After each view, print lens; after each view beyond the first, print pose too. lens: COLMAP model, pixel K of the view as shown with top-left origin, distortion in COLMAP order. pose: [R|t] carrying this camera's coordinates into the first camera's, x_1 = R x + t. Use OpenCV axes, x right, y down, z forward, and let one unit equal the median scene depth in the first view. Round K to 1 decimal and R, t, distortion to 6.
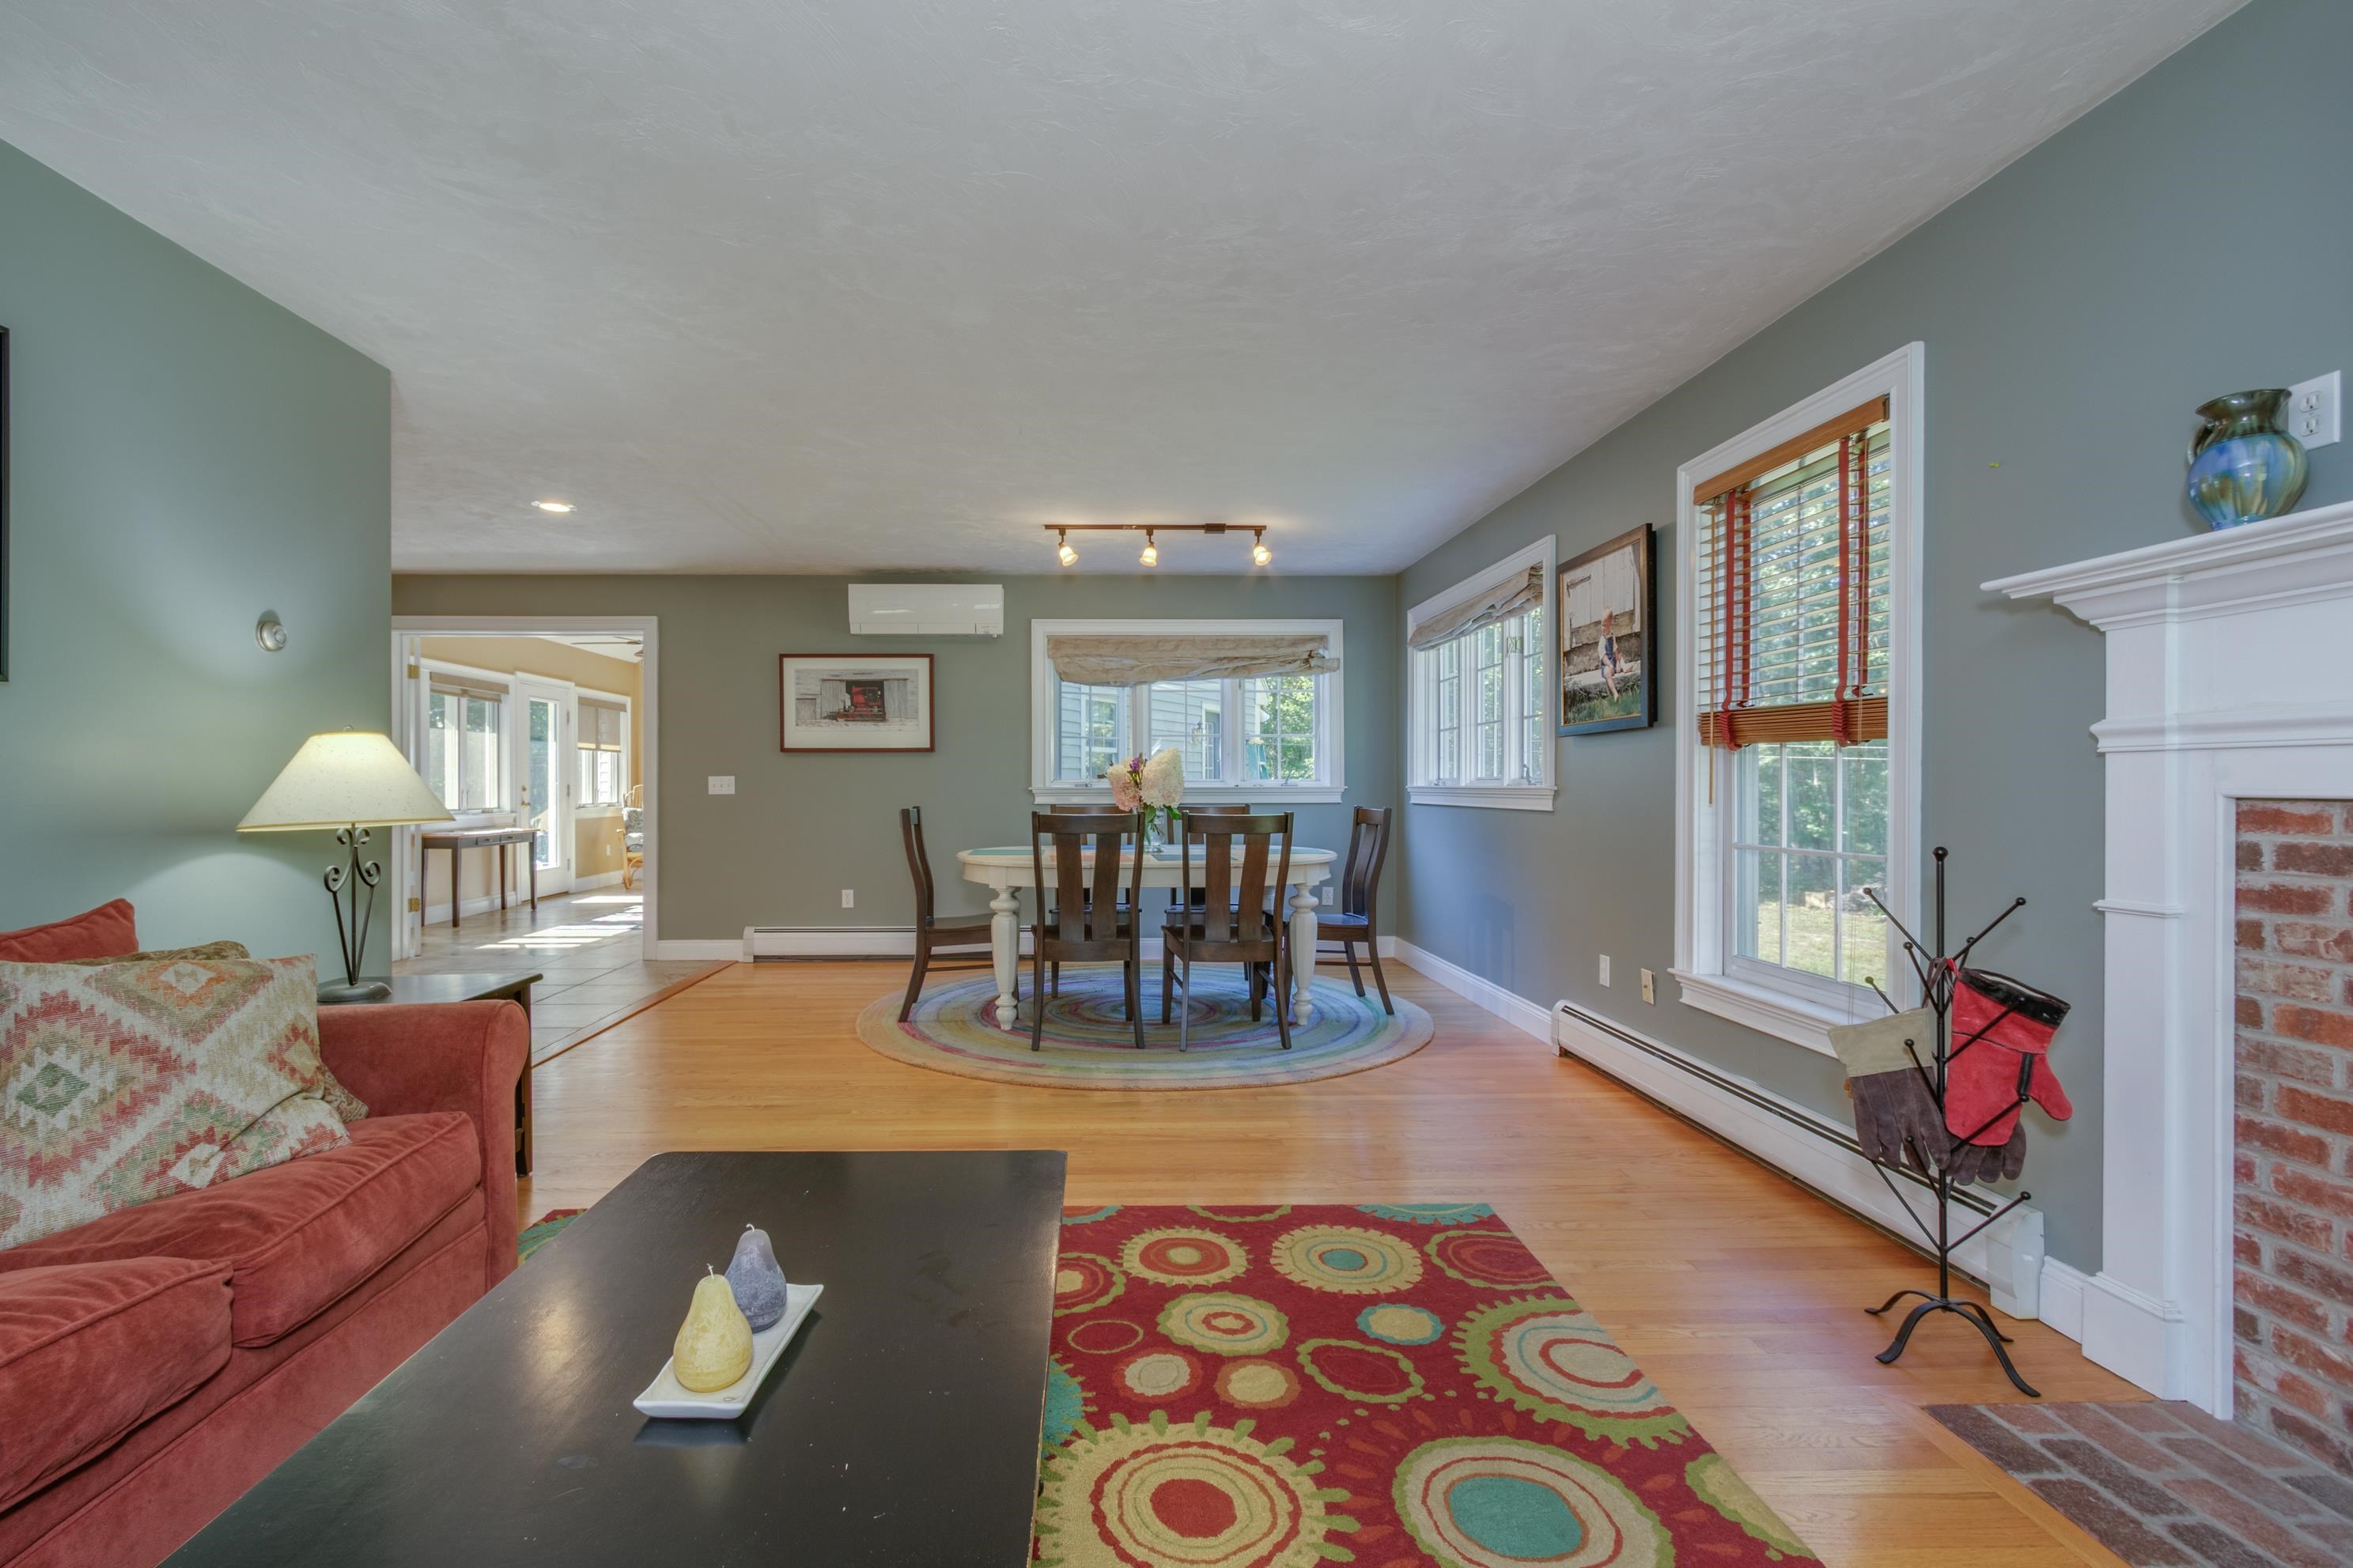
lens RADIAL K [[1078.2, 0, 1103.5], [0, 1078.2, 789.1], [0, 0, 1]] dist [-0.003778, 0.007567]
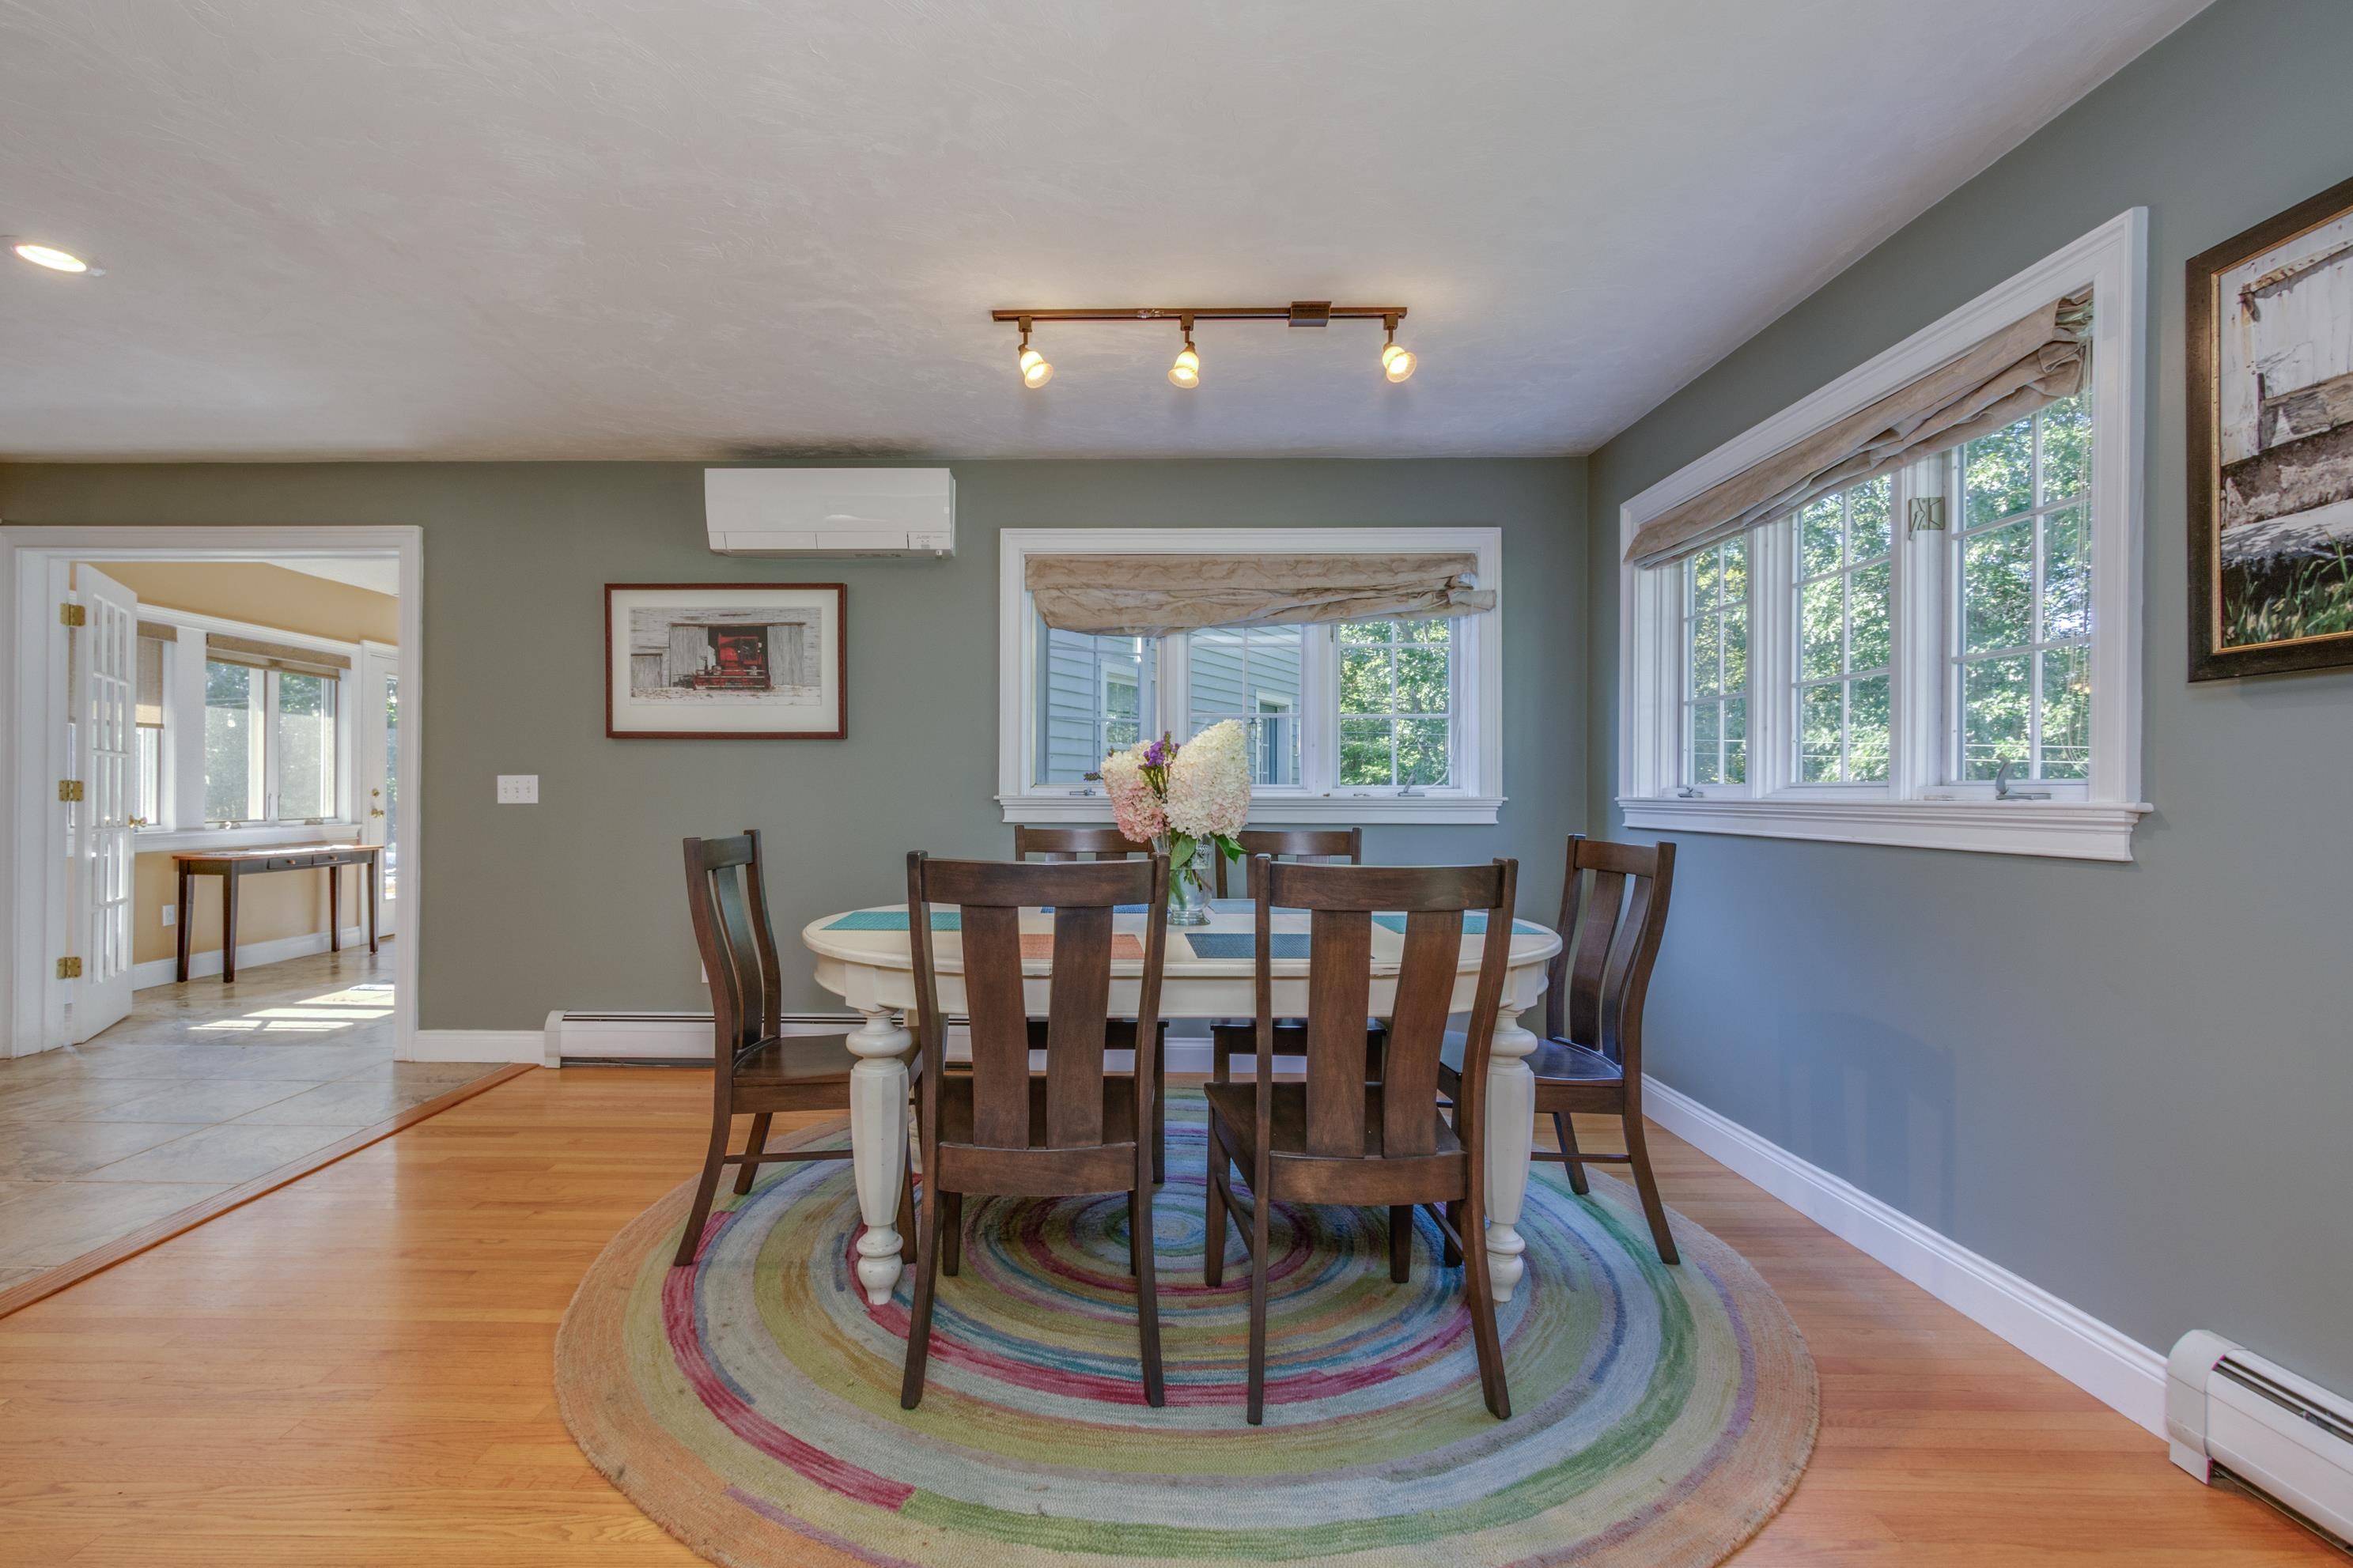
lens RADIAL K [[1078.2, 0, 1103.5], [0, 1078.2, 789.1], [0, 0, 1]] dist [-0.003778, 0.007567]
pose [[0.999195, 0.006048, -0.039668, 0.026833], [-0.006323, 0.999957, -0.006791, -0.002255], [0.039625, 0.007037, 0.999190, 0.517049]]
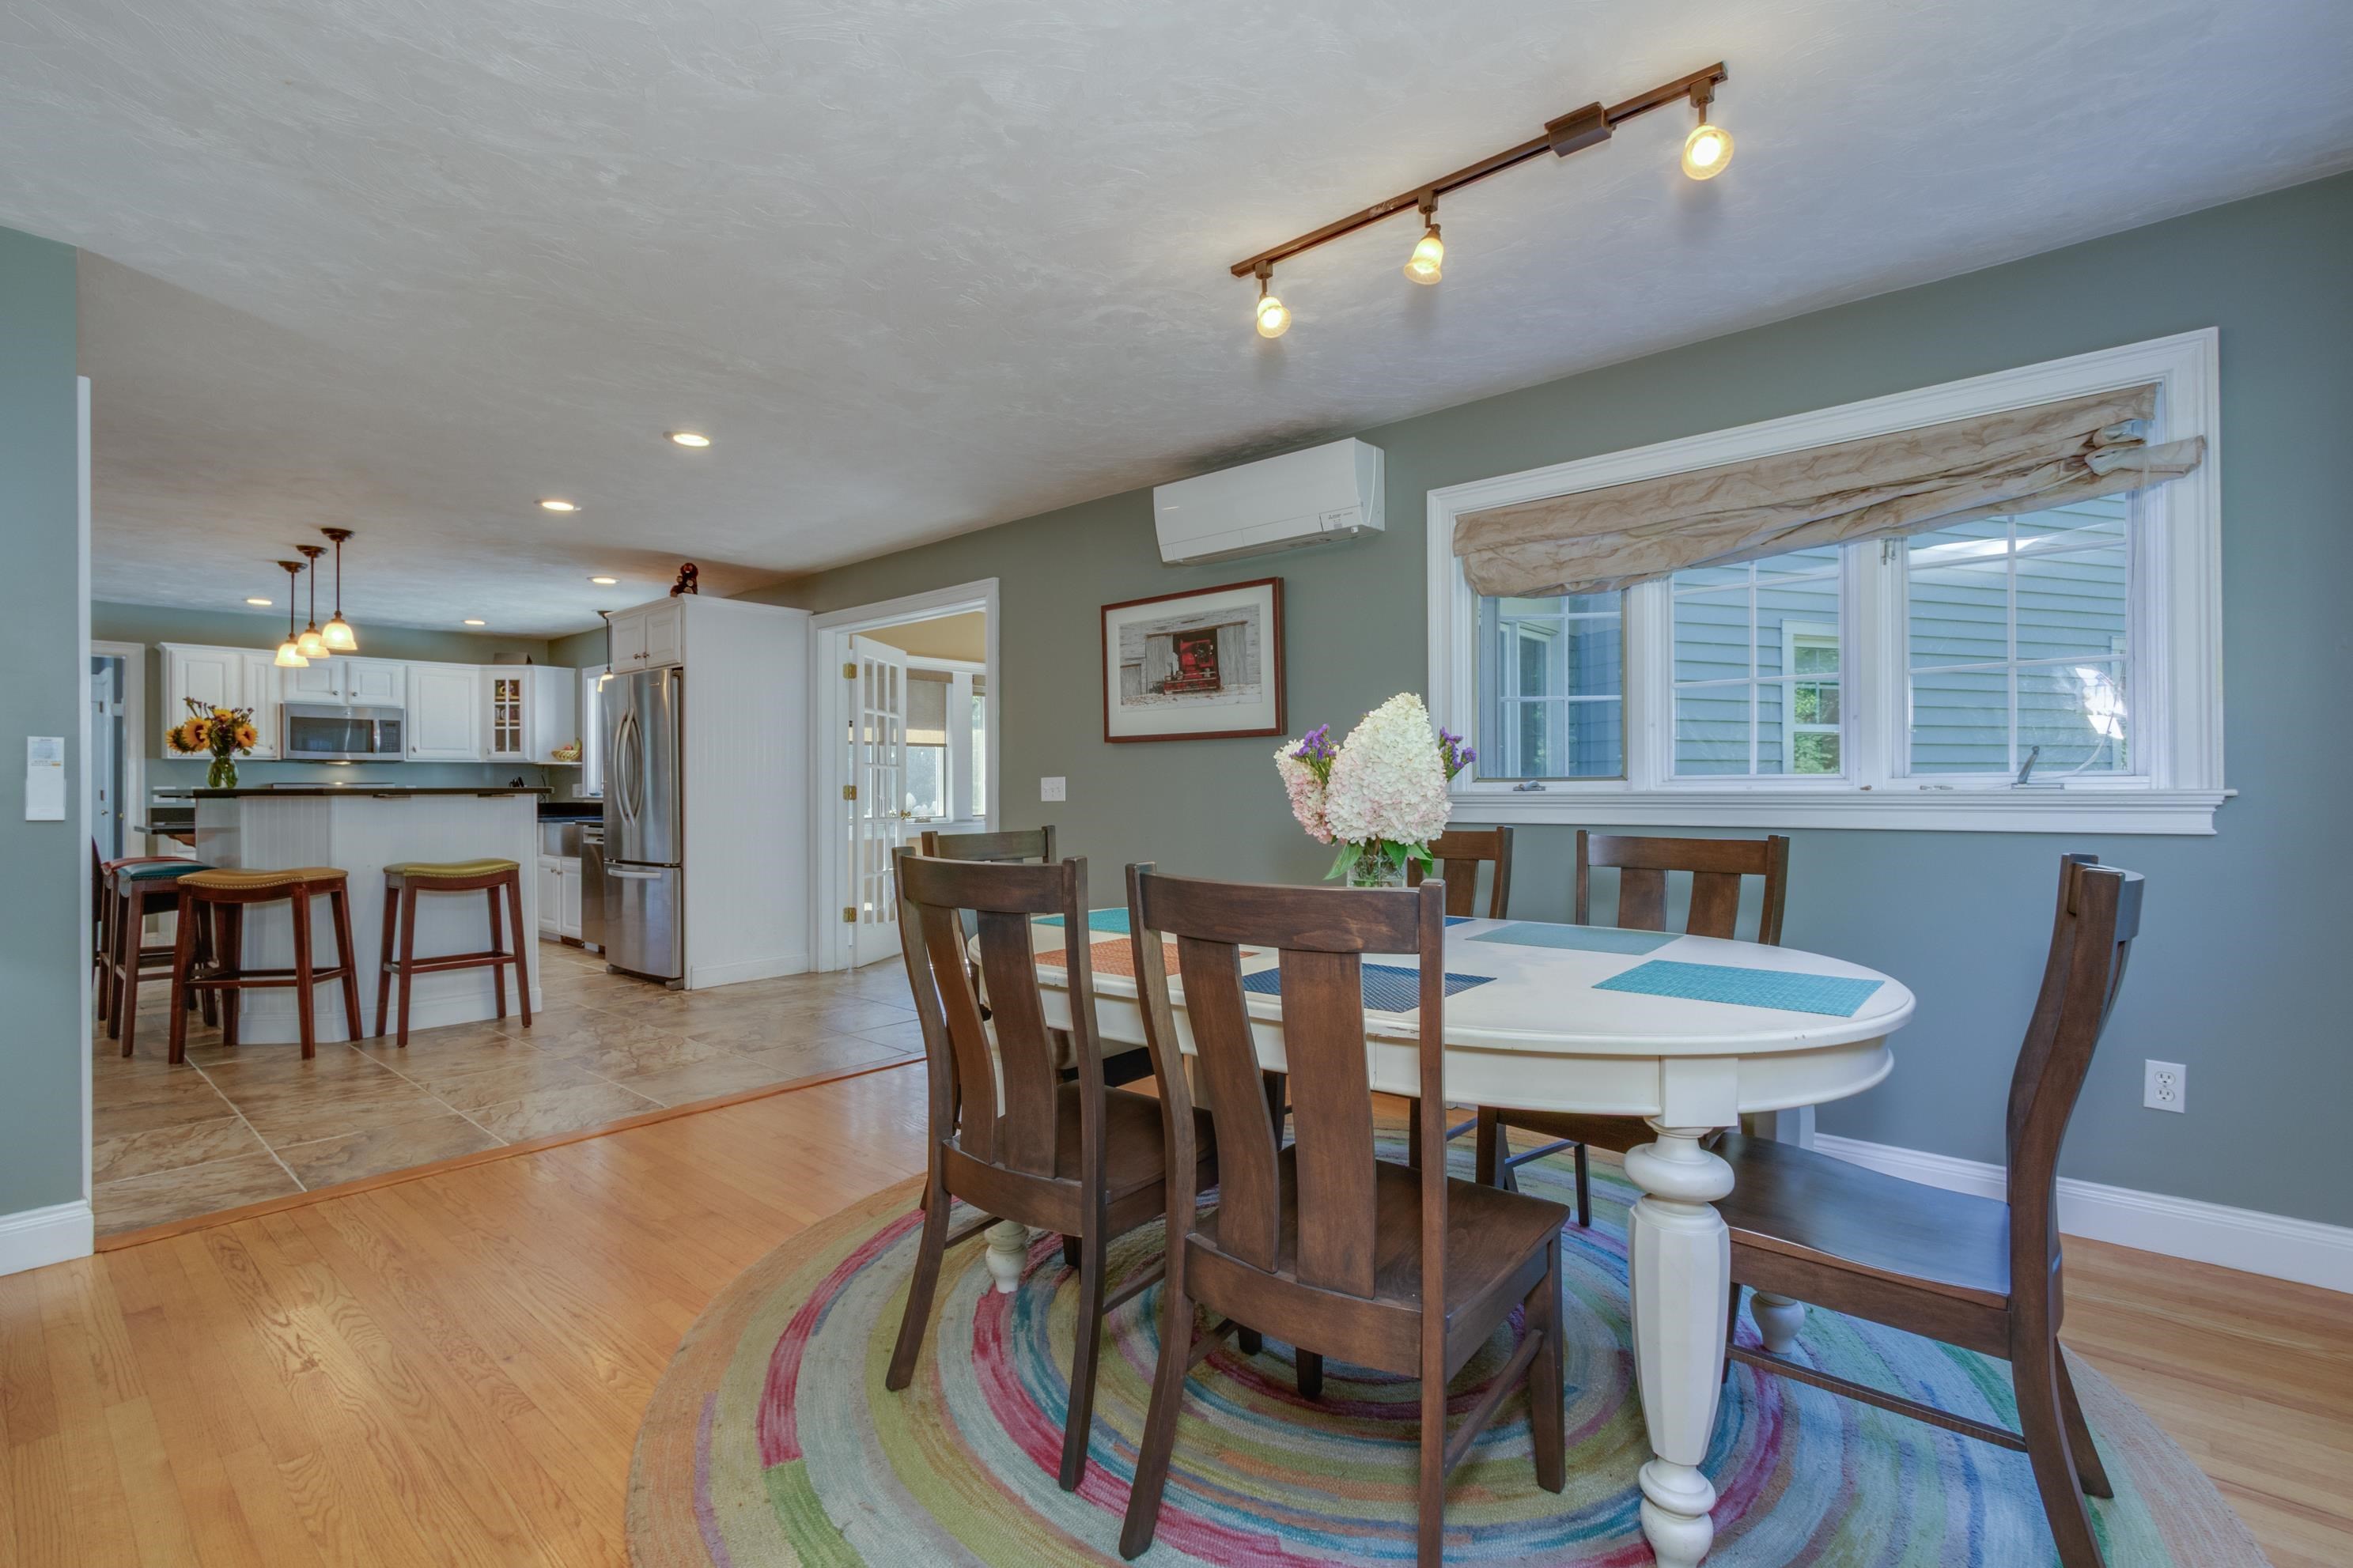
lens RADIAL K [[1081.4, 0, 1131.2], [0, 1081.4, 785.9], [0, 0, 1]] dist [-0.000396, 0.001529]
pose [[0.727012, -0.003685, -0.686615, 0.285004], [-0.000352, 0.999983, -0.005740, -0.002207], [0.686625, 0.004415, 0.726998, 0.674750]]
